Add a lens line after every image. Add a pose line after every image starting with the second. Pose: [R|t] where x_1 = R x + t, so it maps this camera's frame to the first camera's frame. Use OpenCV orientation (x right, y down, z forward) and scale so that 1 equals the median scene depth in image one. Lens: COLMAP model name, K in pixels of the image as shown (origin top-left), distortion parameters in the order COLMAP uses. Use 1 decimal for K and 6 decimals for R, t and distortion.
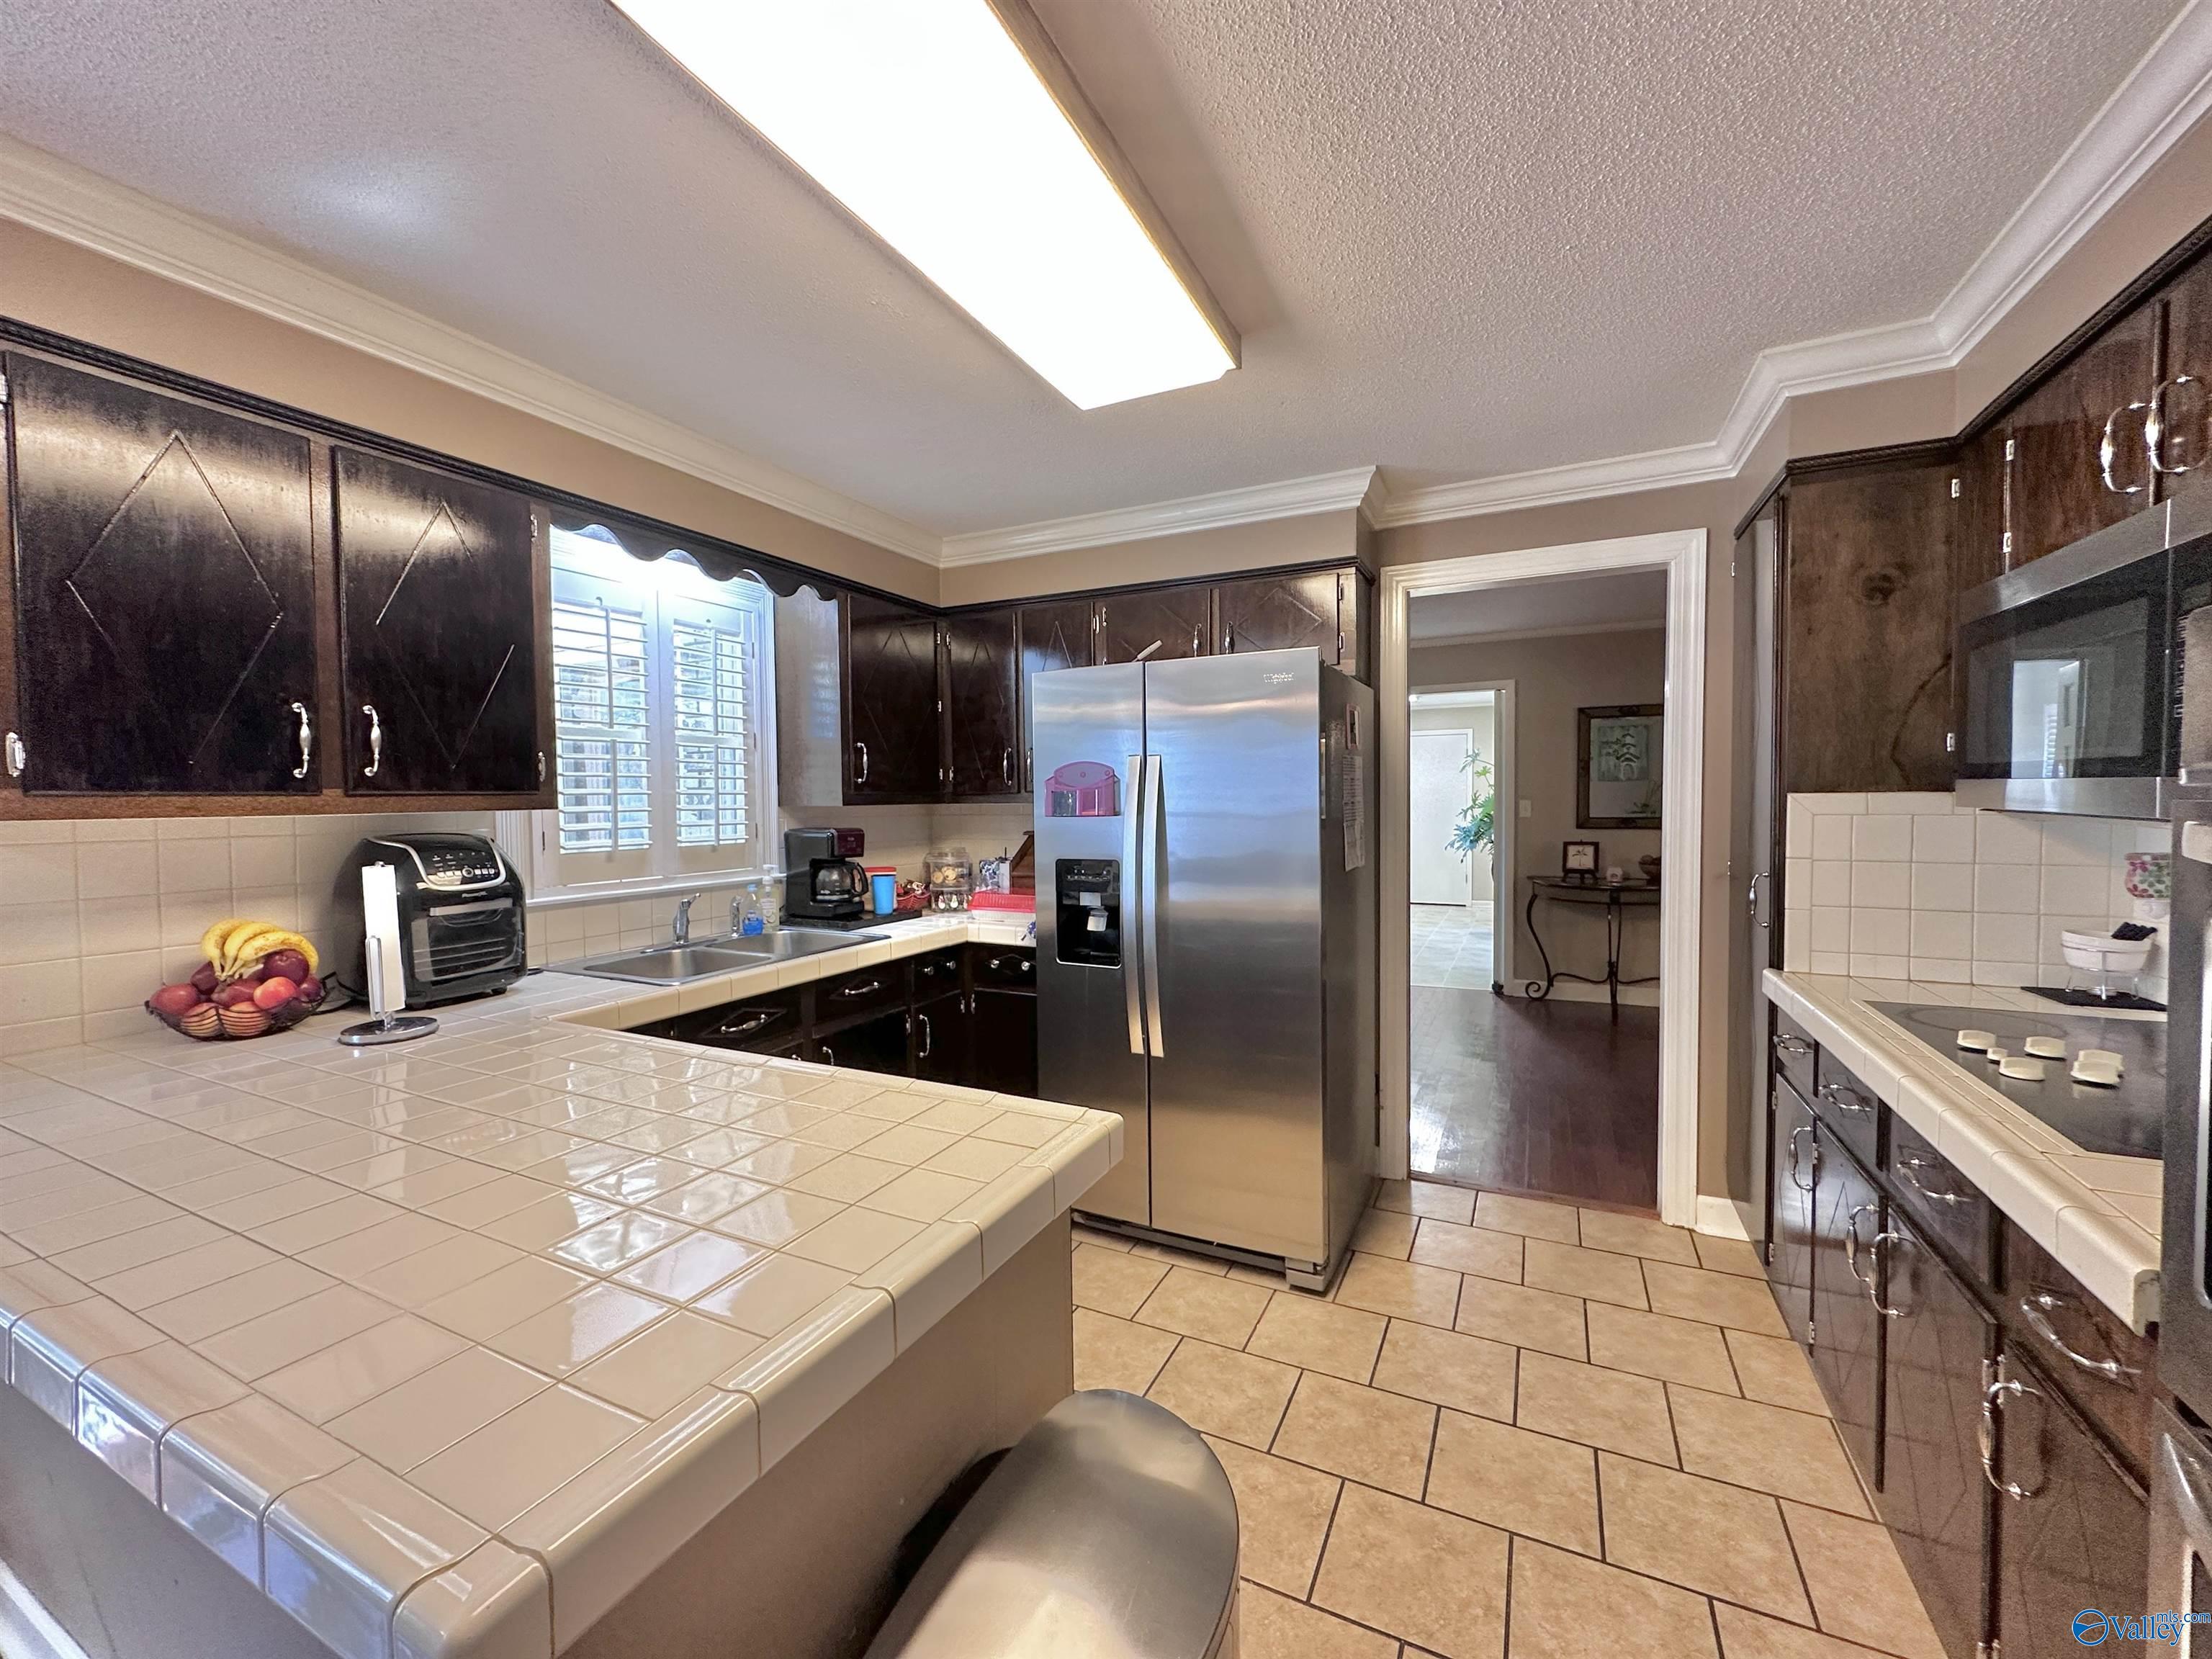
lens RADIAL K [[876.2, 0, 1105.4], [0, 876.2, 824.8], [0, 0, 1]] dist [-0.003458, -0.000107]
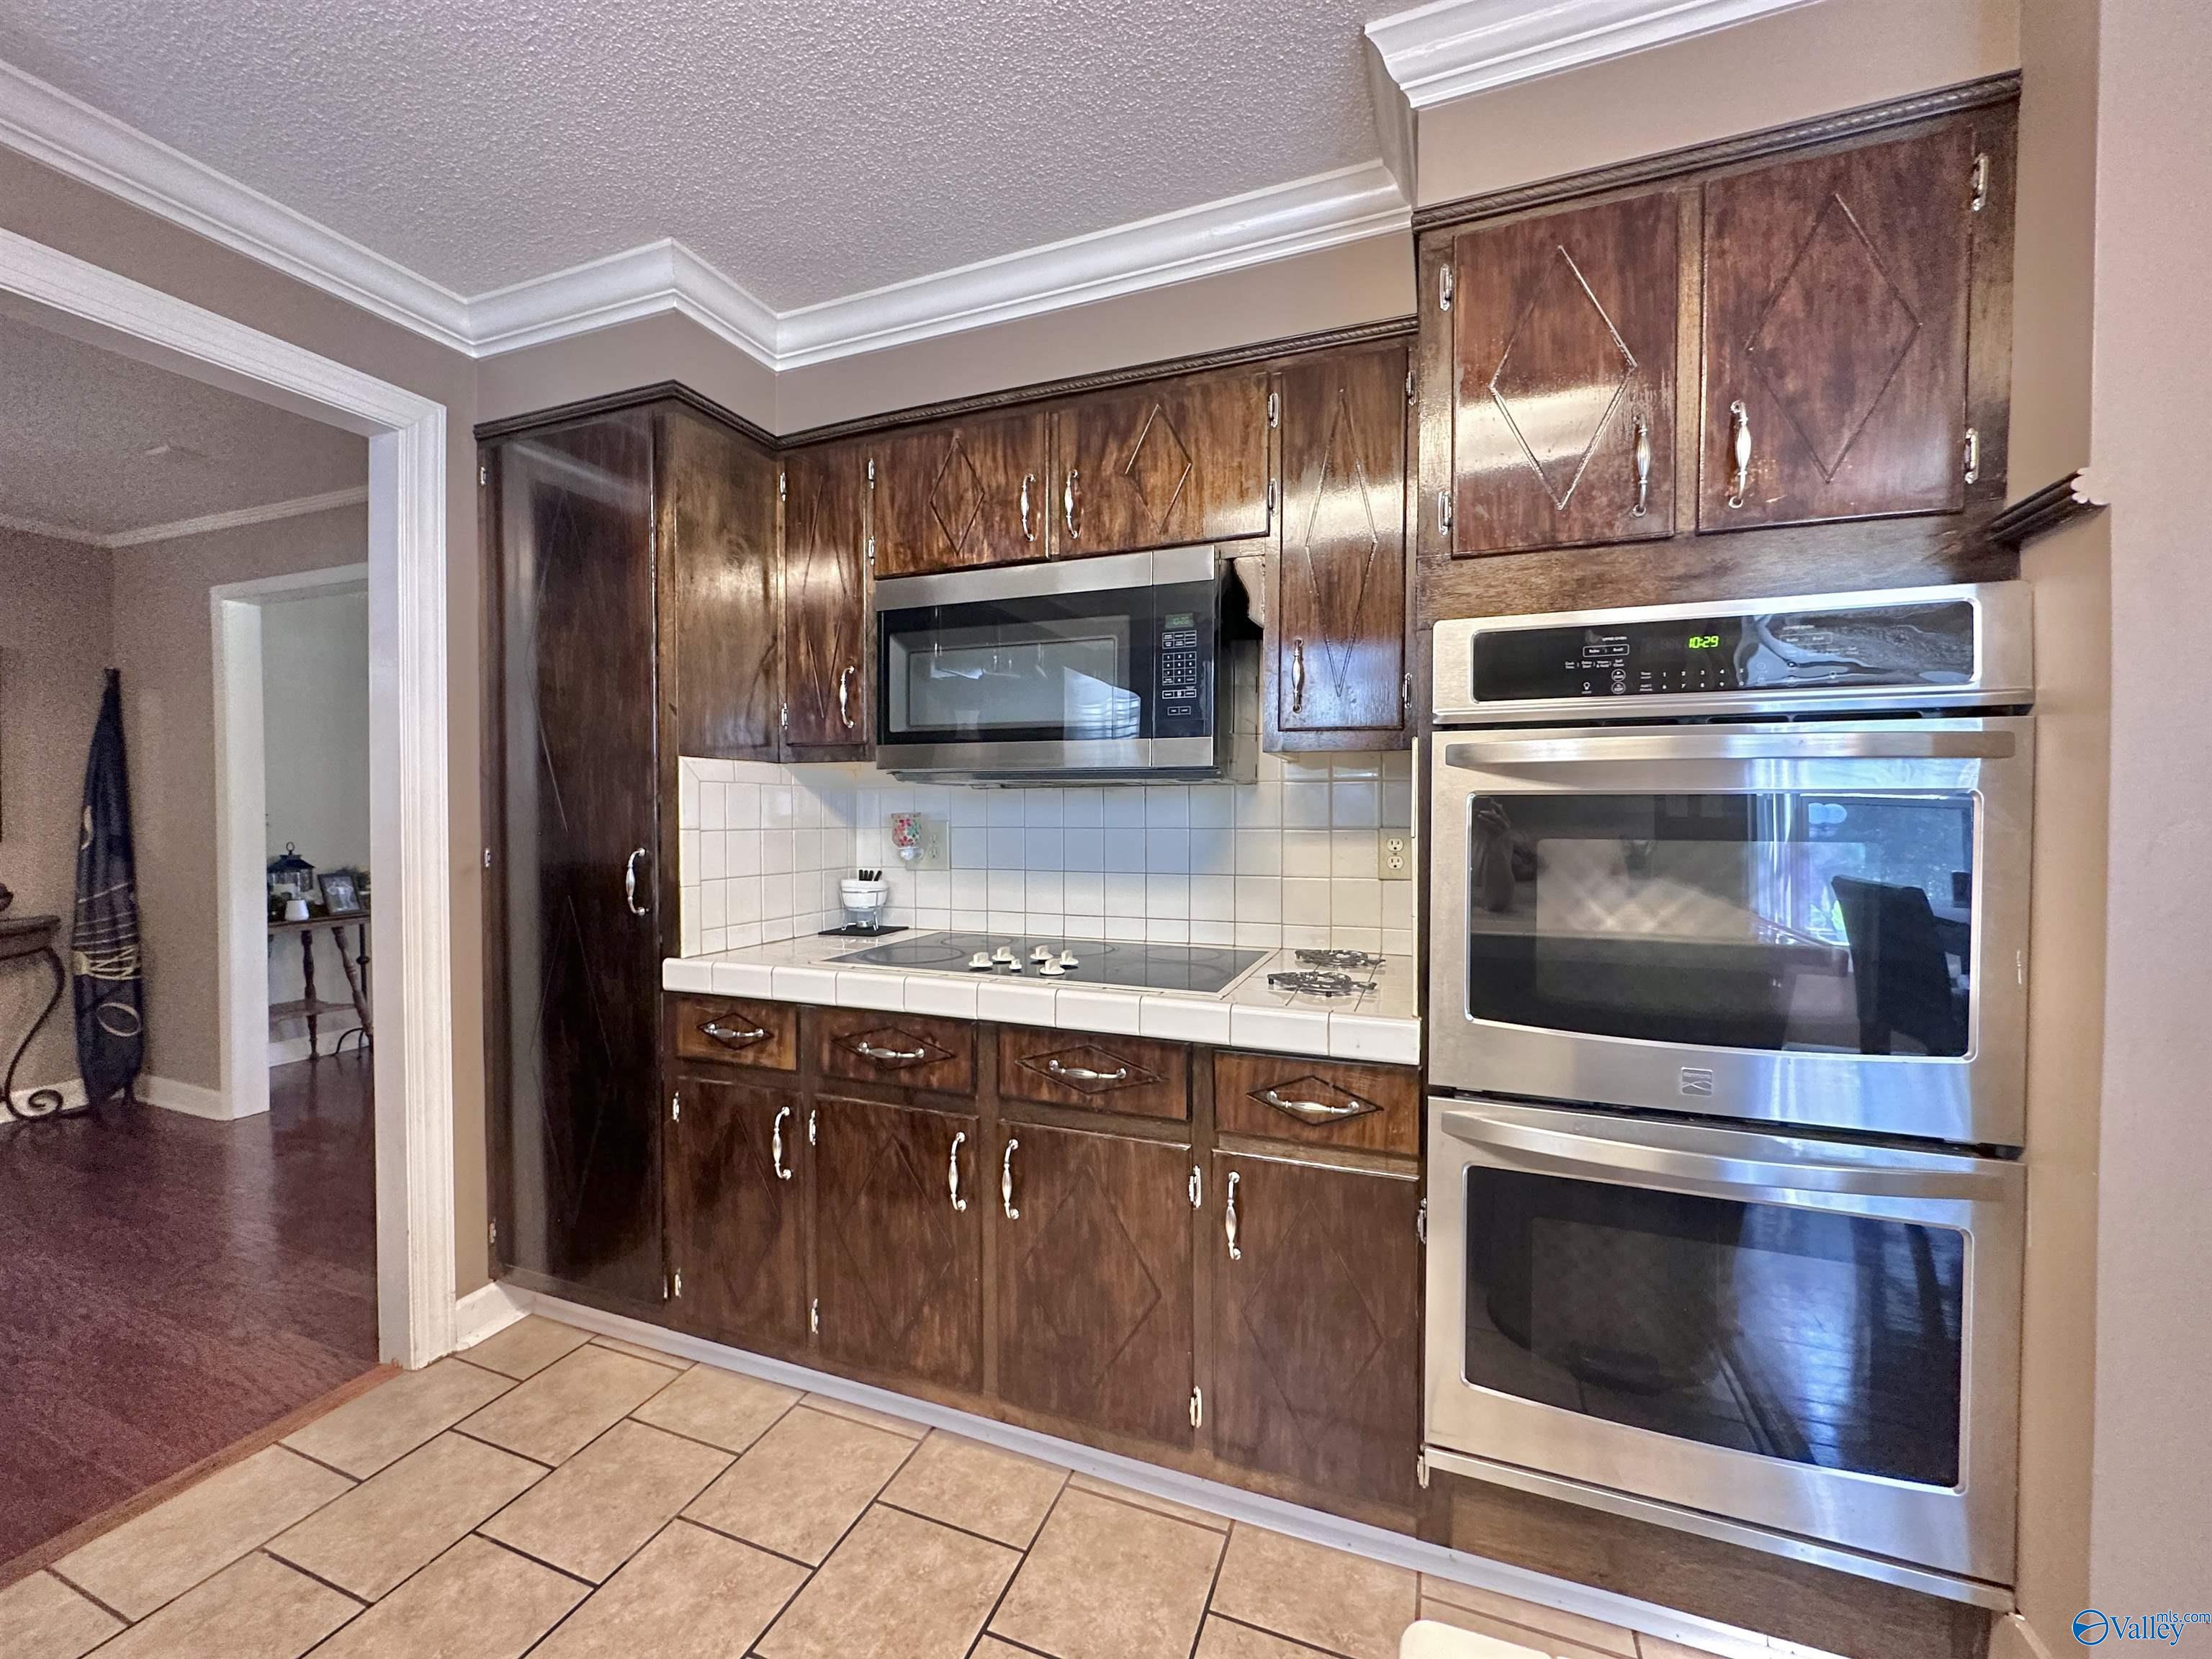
lens RADIAL K [[876.2, 0, 1106.6], [0, 876.2, 832.0], [0, 0, 1]] dist [-0.003458, -0.000107]
pose [[-0.087962, -0.001317, 0.996123, -0.148305], [0.036129, 0.999337, 0.004512, 0.057922], [-0.995468, 0.036386, -0.087857, 0.695811]]
